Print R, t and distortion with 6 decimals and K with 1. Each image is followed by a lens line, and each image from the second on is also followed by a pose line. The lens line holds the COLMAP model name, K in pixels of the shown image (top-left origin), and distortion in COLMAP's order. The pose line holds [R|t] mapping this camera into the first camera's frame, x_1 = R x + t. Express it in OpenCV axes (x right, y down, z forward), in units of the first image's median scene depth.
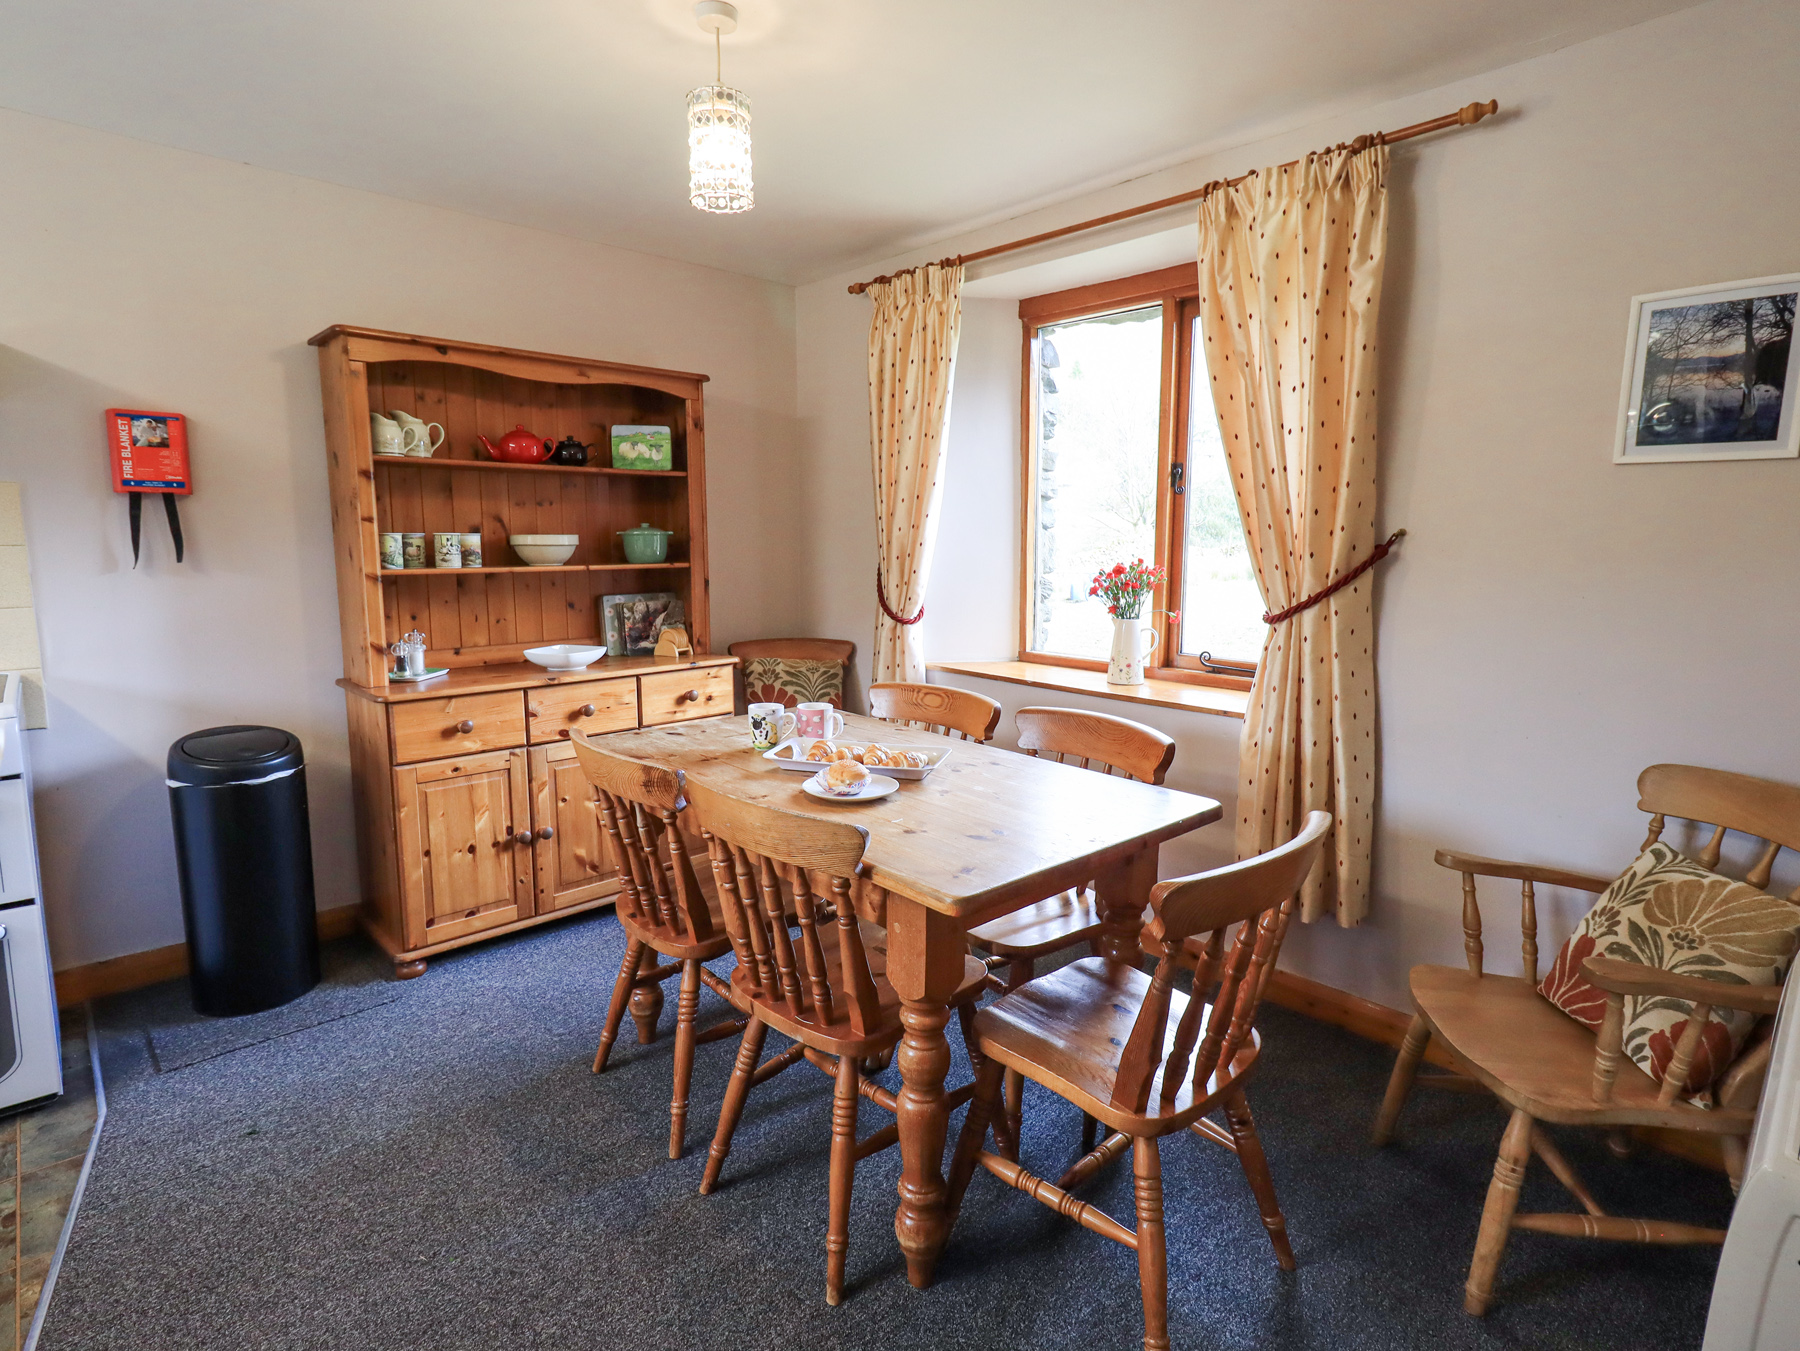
lens RADIAL K [[936.6, 0, 913.5], [0, 936.6, 658.2], [0, 0, 1]] dist [0.002431, -0.001902]
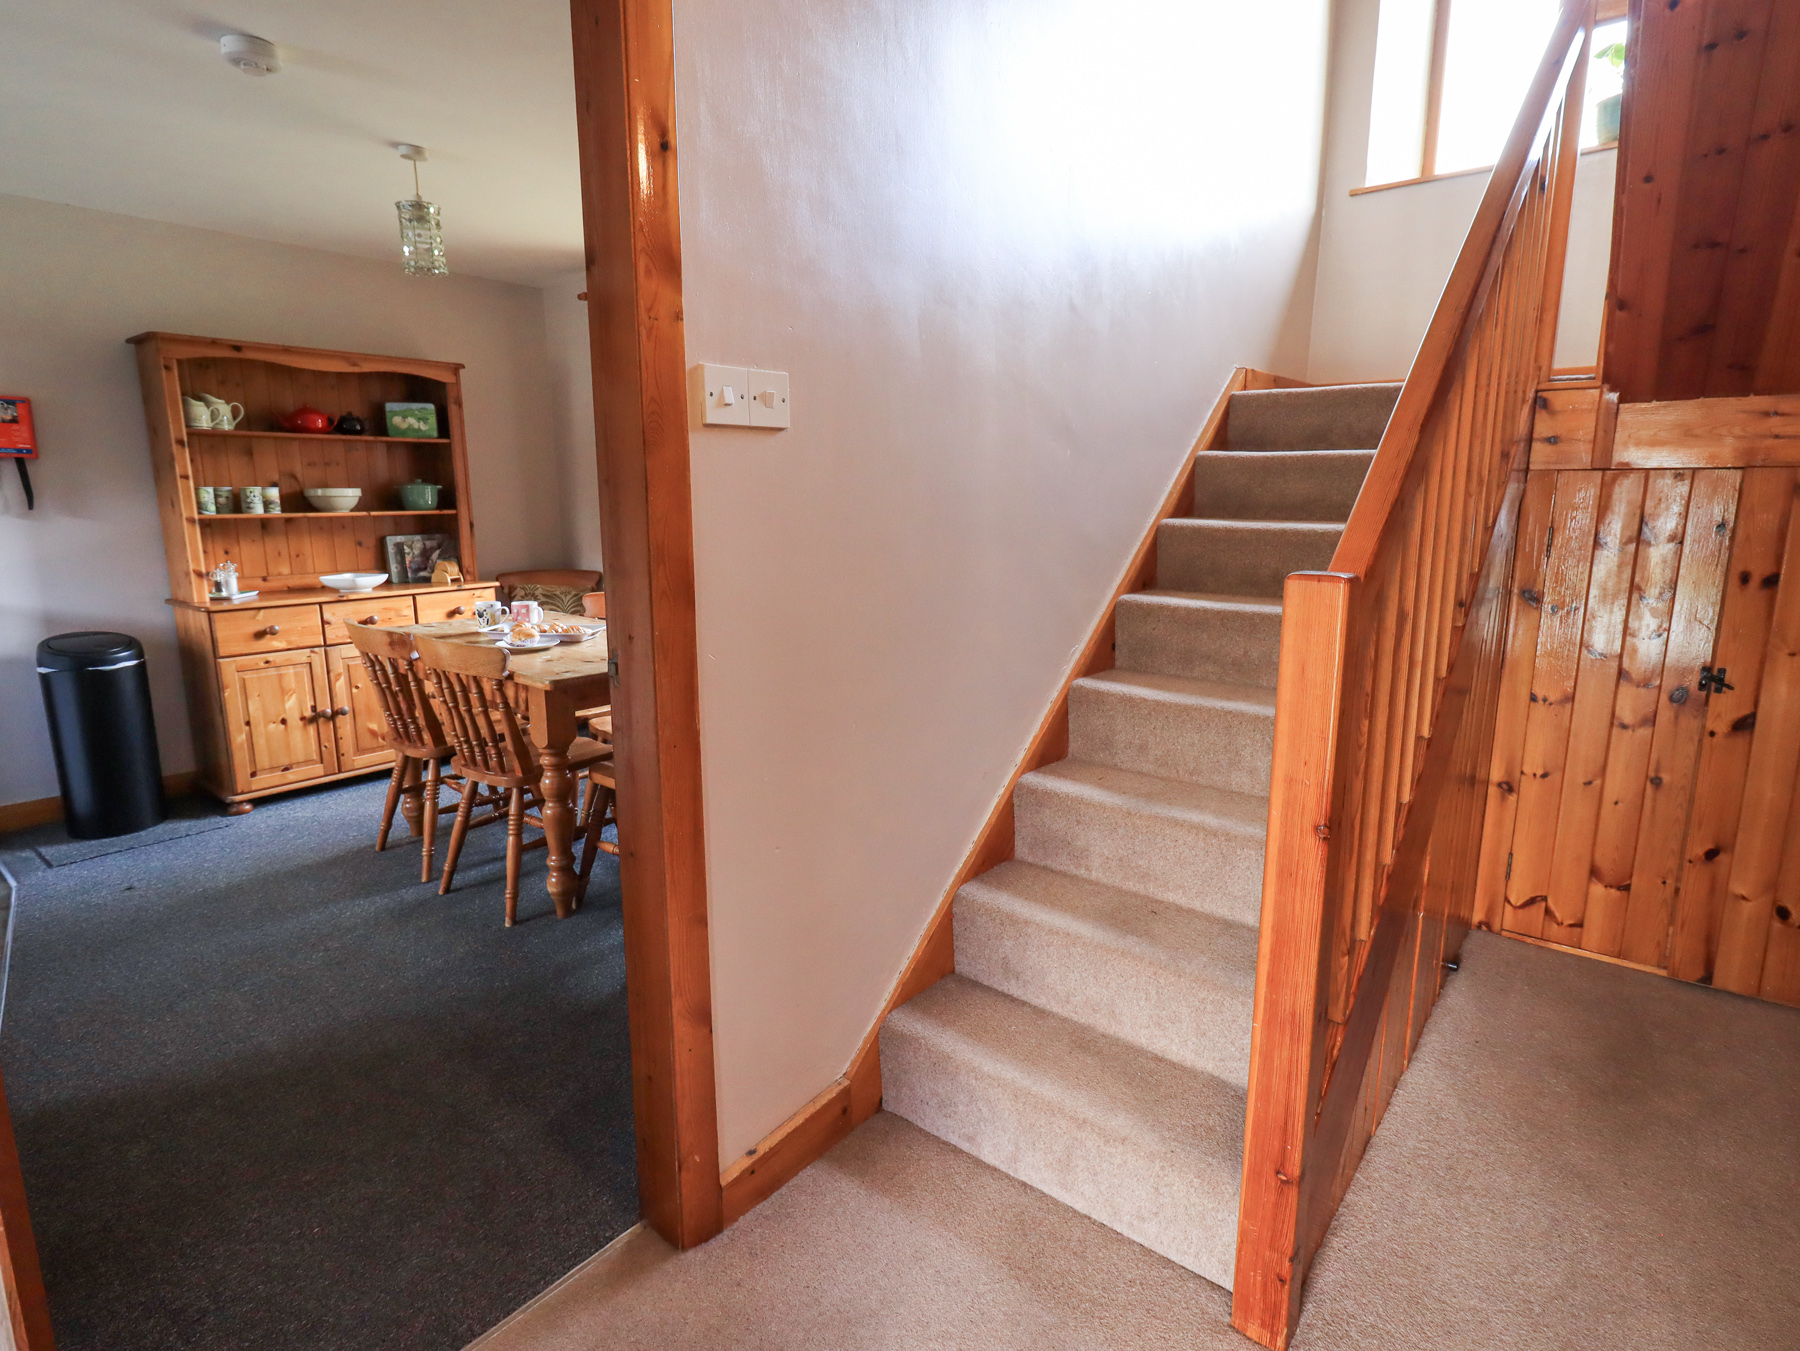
lens RADIAL K [[941.4, 0, 925.6], [0, 941.4, 664.8], [0, 0, 1]] dist [-0.003364, -0.000487]
pose [[0.989325, -0.029352, 0.142740, 0.251081], [0.021956, 0.998347, 0.053113, 0.068152], [-0.144063, -0.049411, 0.988334, -0.464973]]
